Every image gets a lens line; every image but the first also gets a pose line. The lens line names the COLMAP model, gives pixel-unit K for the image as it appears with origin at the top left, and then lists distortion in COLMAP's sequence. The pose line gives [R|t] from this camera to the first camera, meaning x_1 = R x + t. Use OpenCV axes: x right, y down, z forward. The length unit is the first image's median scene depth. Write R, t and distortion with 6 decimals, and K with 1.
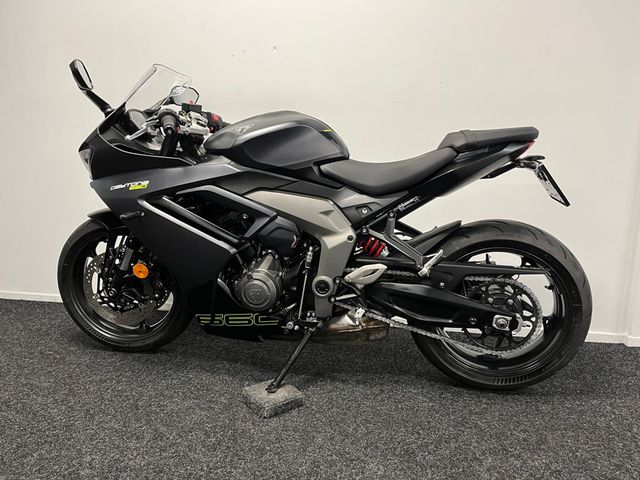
lens RADIAL K [[486.6, 0, 320.0], [0, 486.6, 243.9], [0, 0, 1]] dist [0.085200, -0.116812]
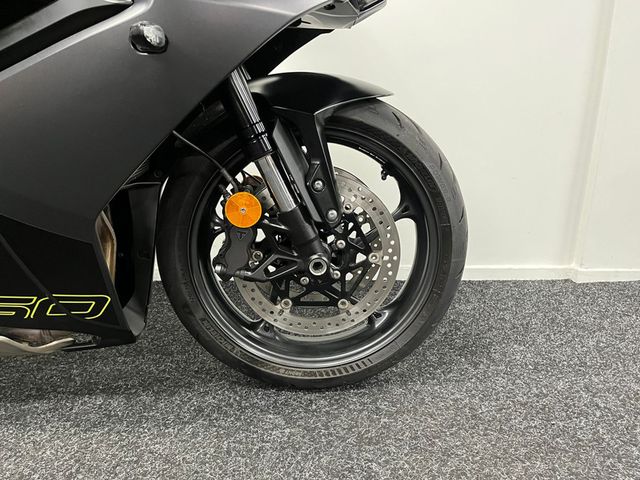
lens RADIAL K [[486.6, 0, 326.8], [0, 486.6, 246.4], [0, 0, 1]] dist [0.085200, -0.116812]
pose [[0.978960, -0.064978, 0.193430, 0.177203], [0.040903, 0.991192, 0.125955, 0.067055], [-0.199911, -0.115393, 0.972995, 0.502859]]
